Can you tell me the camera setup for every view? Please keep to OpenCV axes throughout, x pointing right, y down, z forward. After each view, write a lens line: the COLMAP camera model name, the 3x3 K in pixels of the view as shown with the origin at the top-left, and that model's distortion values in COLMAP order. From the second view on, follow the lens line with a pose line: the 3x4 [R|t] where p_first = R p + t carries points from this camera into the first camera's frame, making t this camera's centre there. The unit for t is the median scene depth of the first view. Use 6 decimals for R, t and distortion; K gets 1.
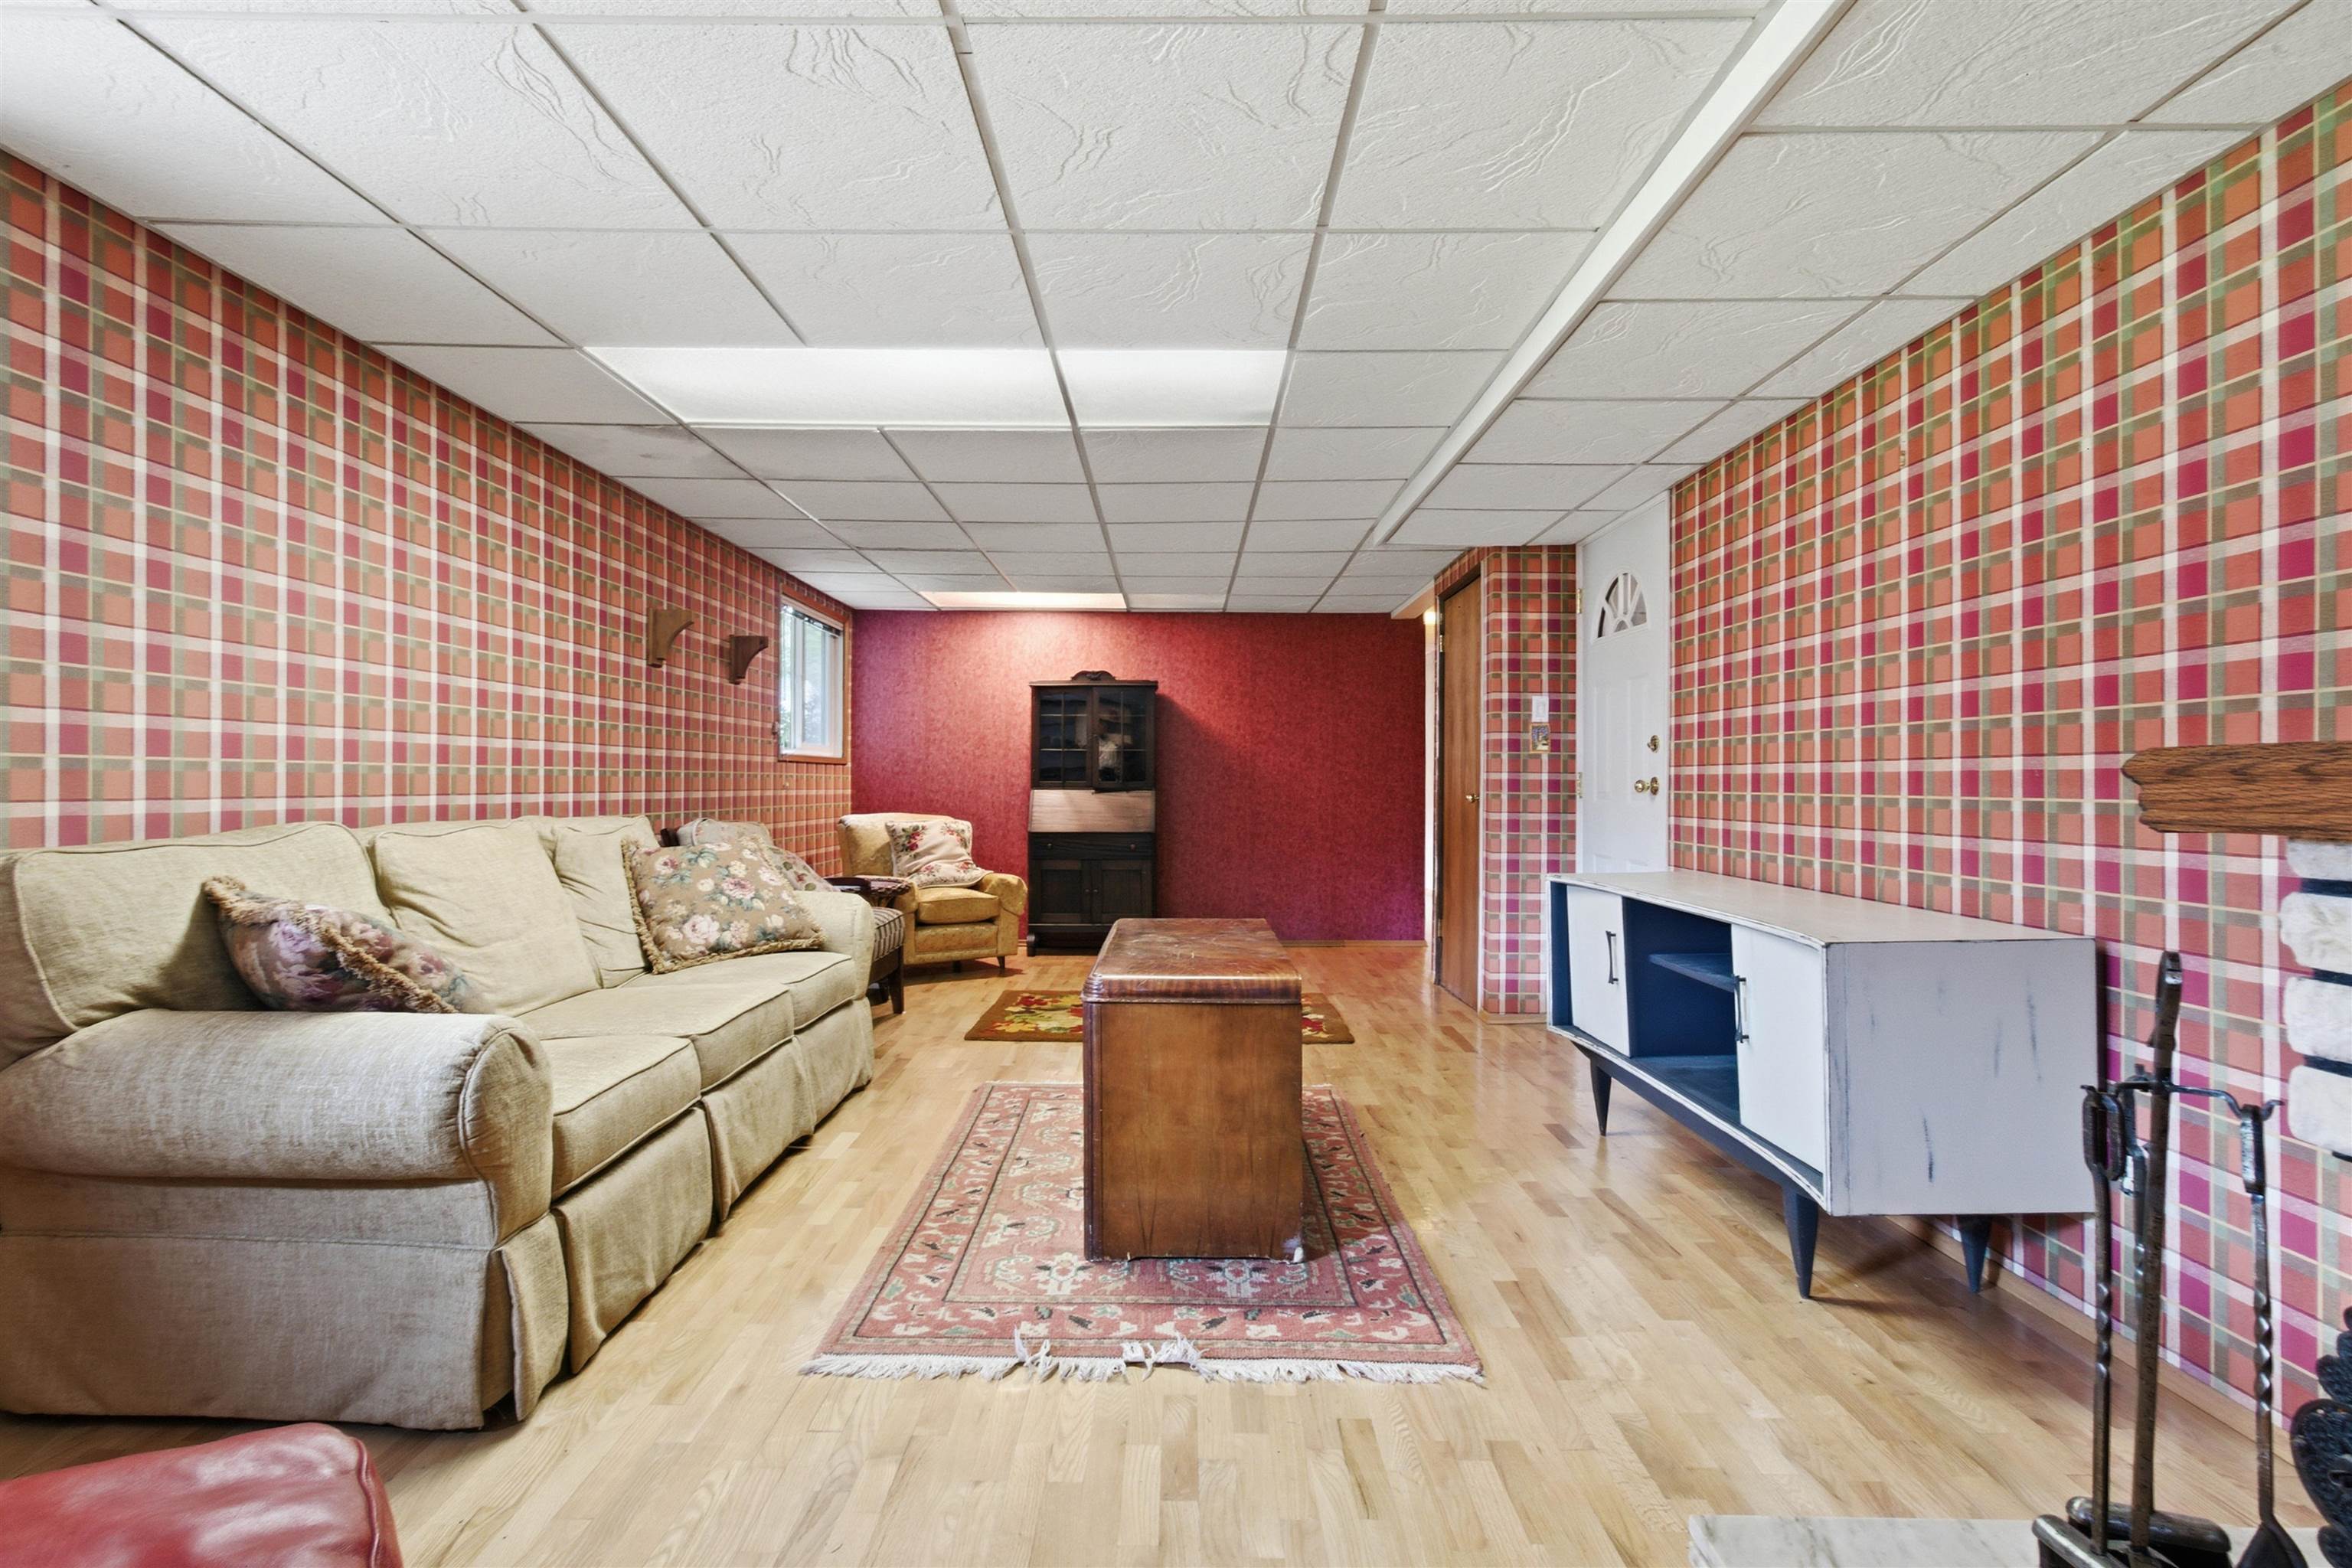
lens RADIAL K [[1115.9, 0, 1176.0], [0, 1115.9, 784.0], [0, 0, 1]] dist [-0.000501, 0.007754]
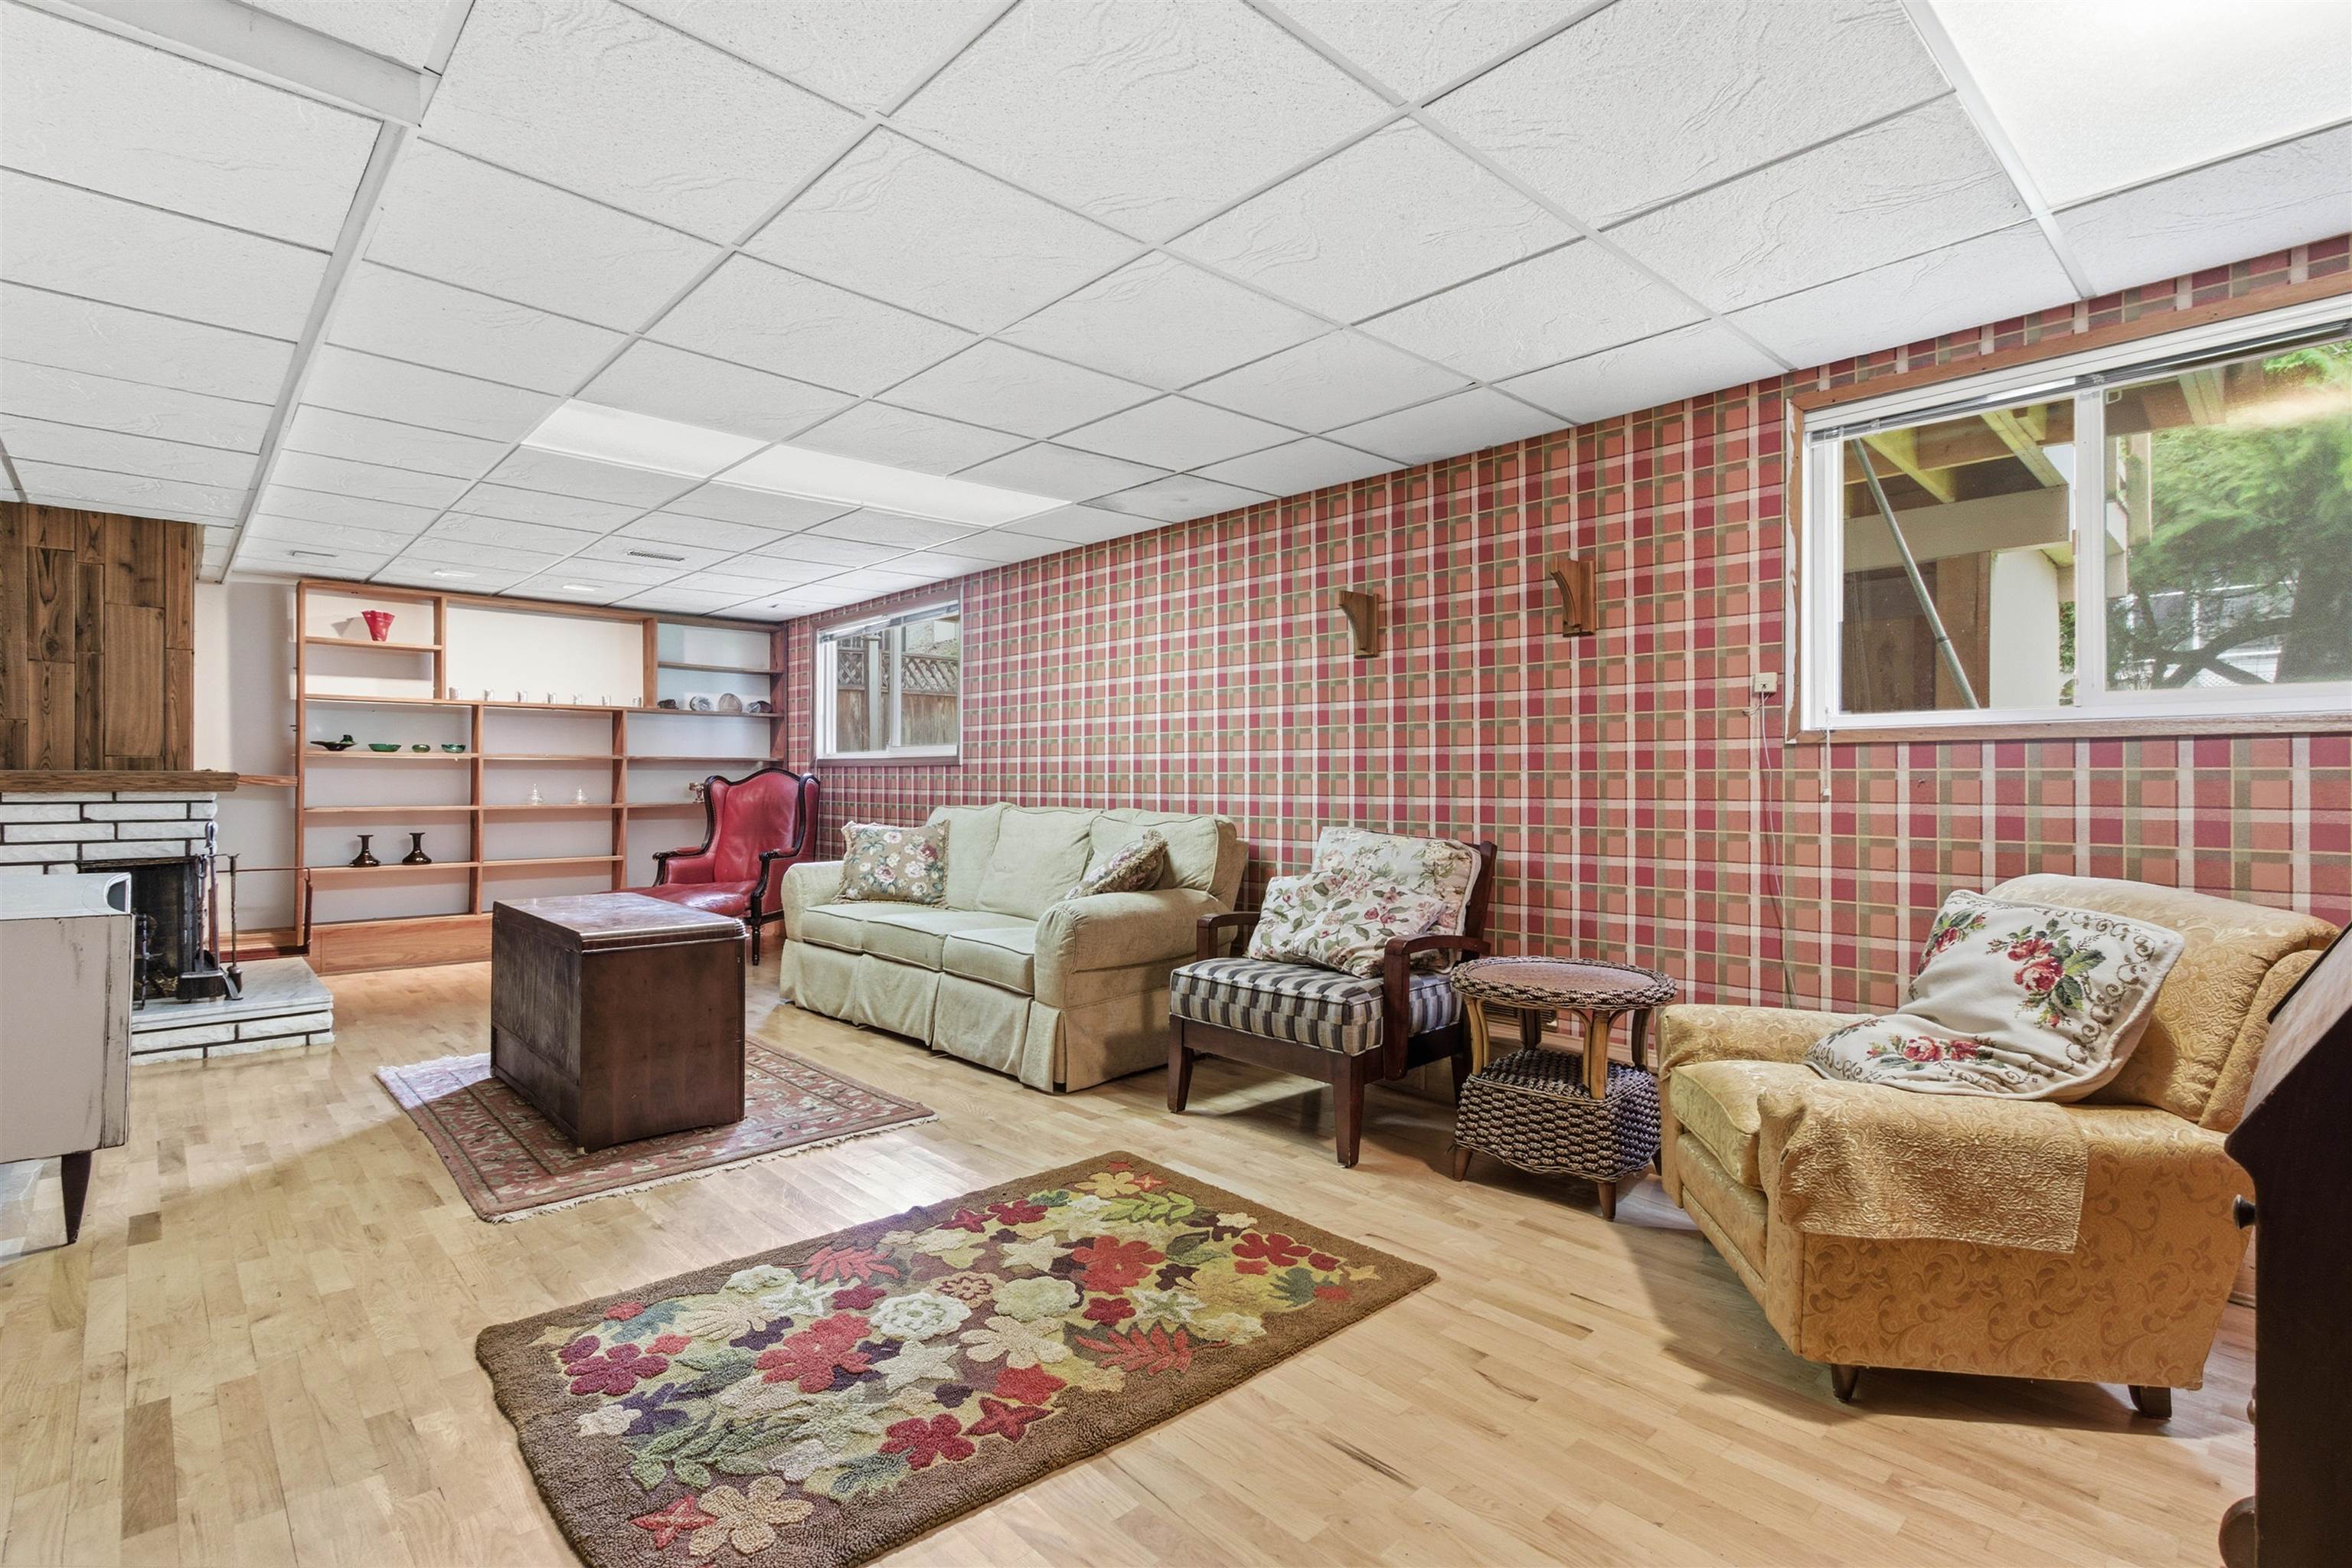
lens RADIAL K [[1110.4, 0, 1178.1], [0, 1110.4, 795.8], [0, 0, 1]] dist [-0.101689, 0.082417]
pose [[-0.726920, 0.003238, -0.686715, 0.348805], [-0.002953, 0.999965, 0.007841, 0.001579], [0.686716, 0.007728, -0.726885, 2.091924]]
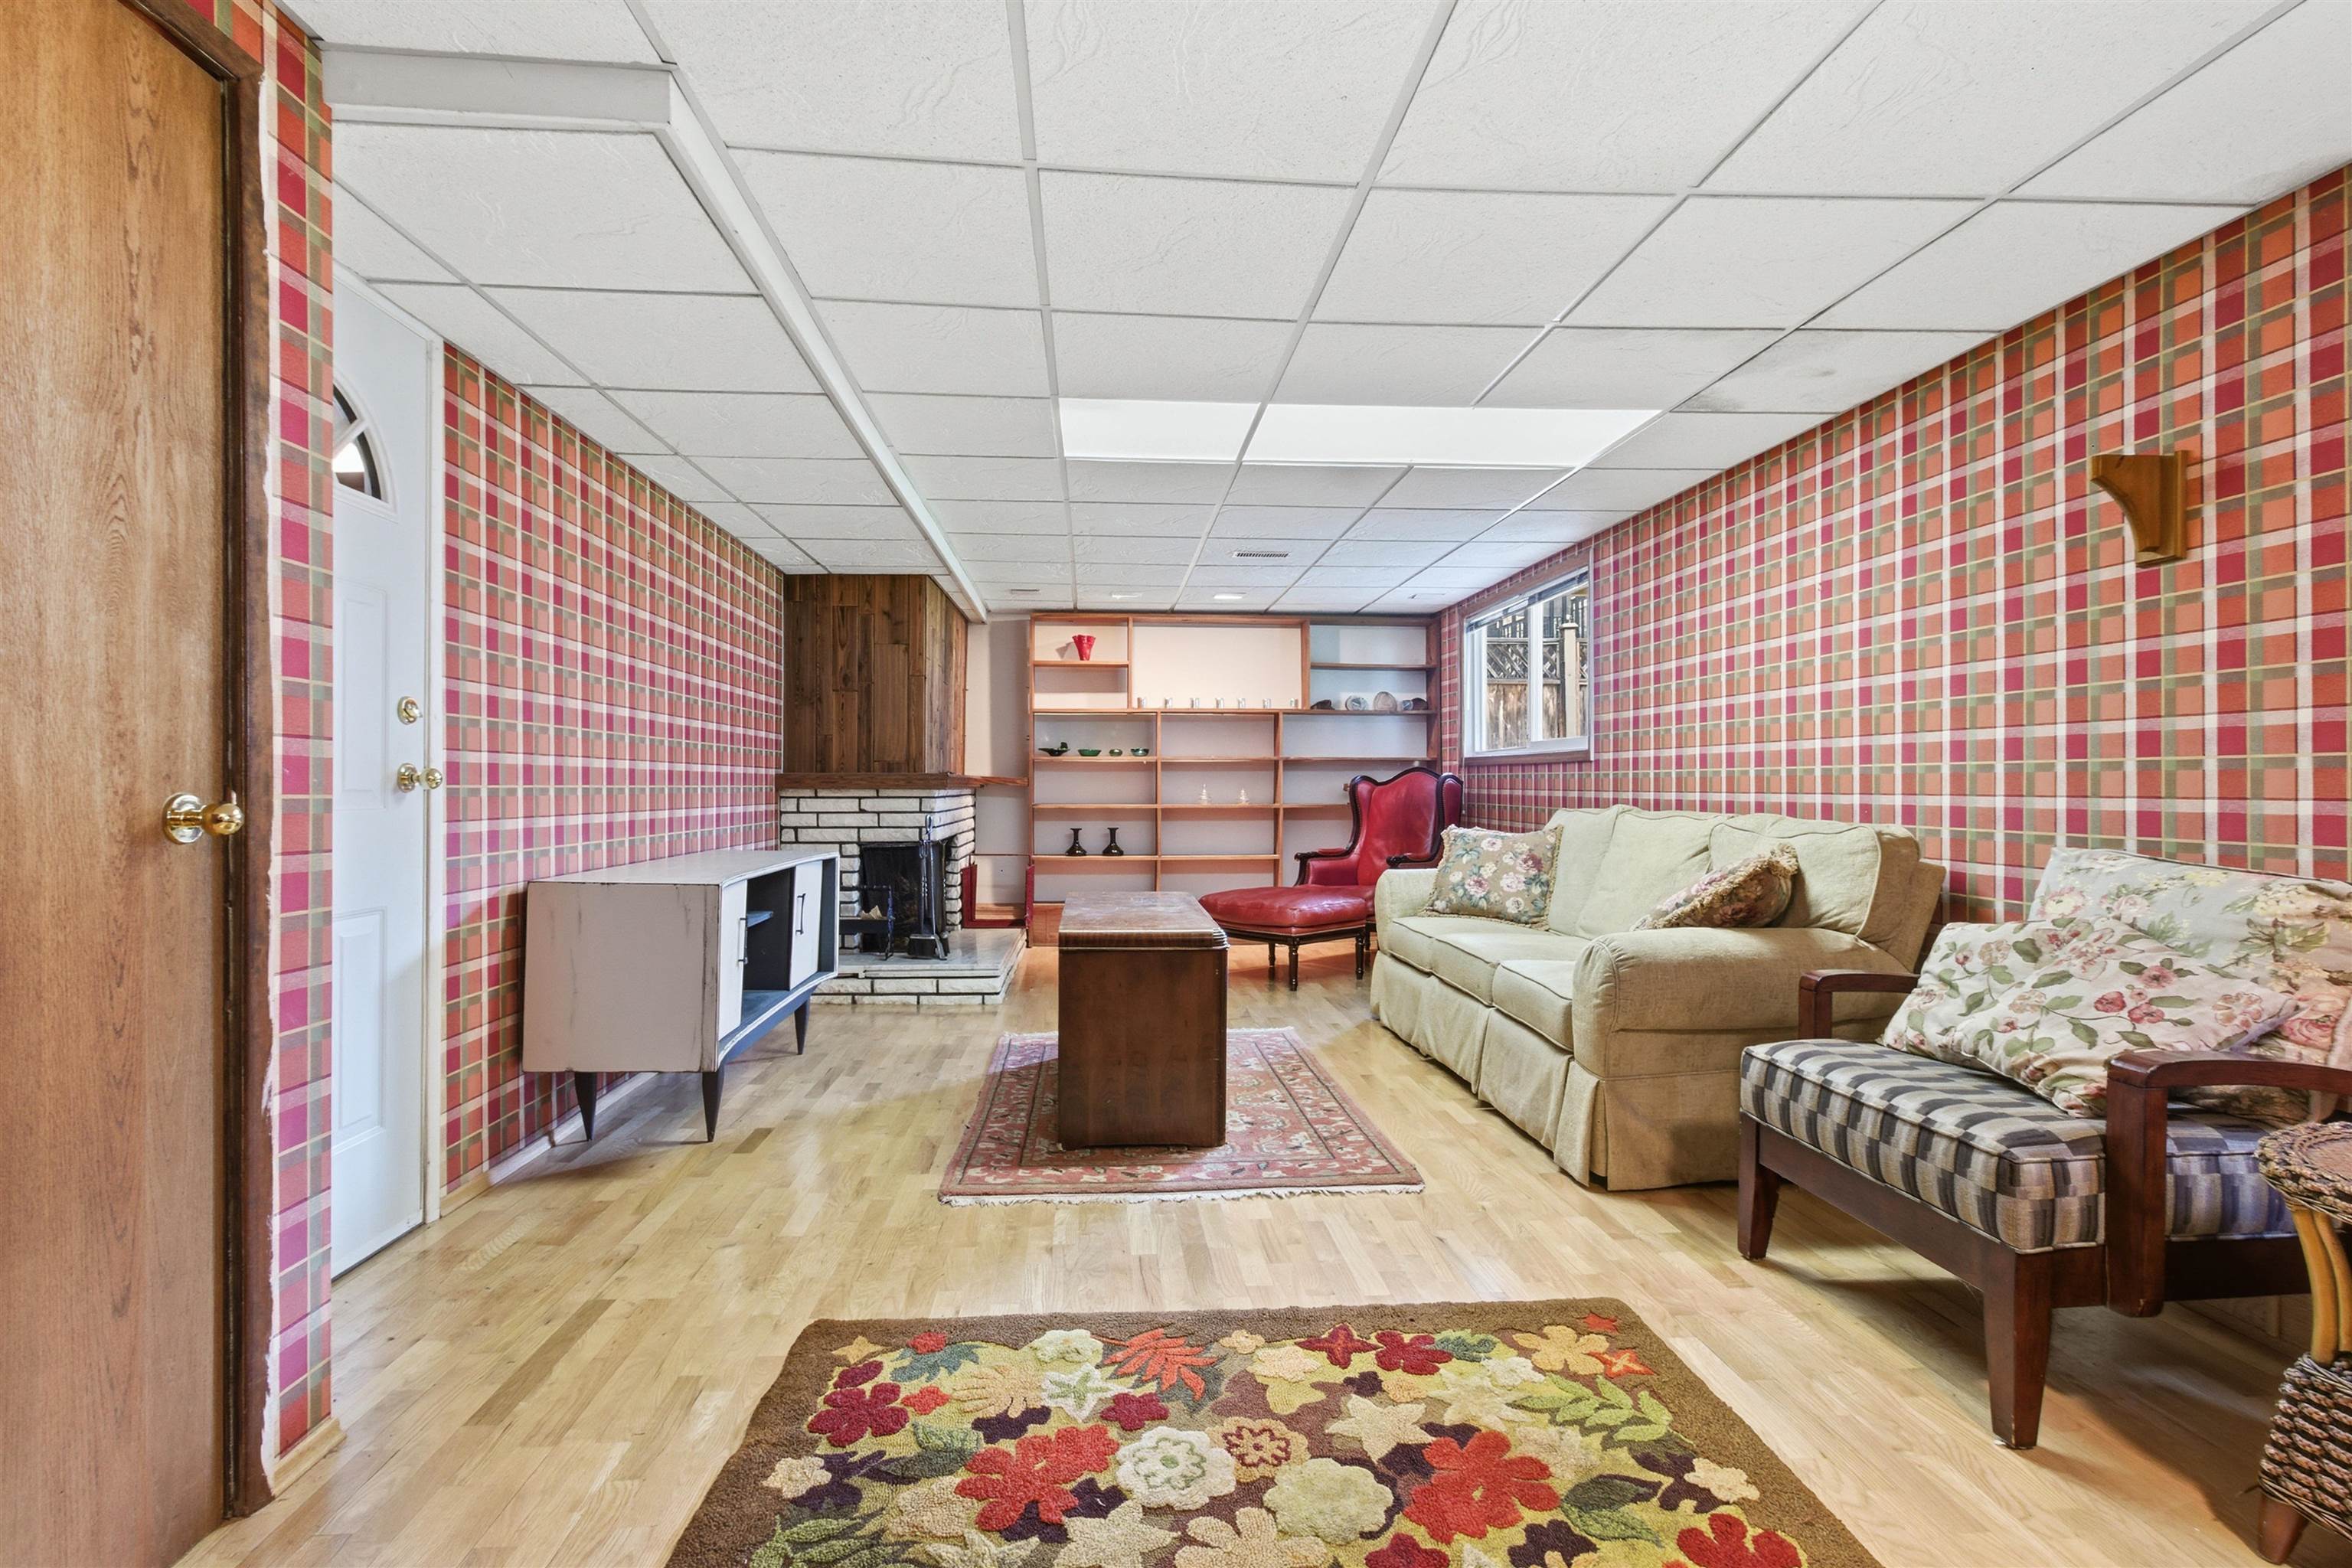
lens RADIAL K [[1115.9, 0, 1176.0], [0, 1115.9, 784.0], [0, 0, 1]] dist [-0.000501, 0.007754]
pose [[-0.997228, -0.005471, -0.074207, 0.055899], [-0.005167, 0.999977, -0.004297, 0.007755], [0.074229, -0.003901, -0.997234, 2.027268]]
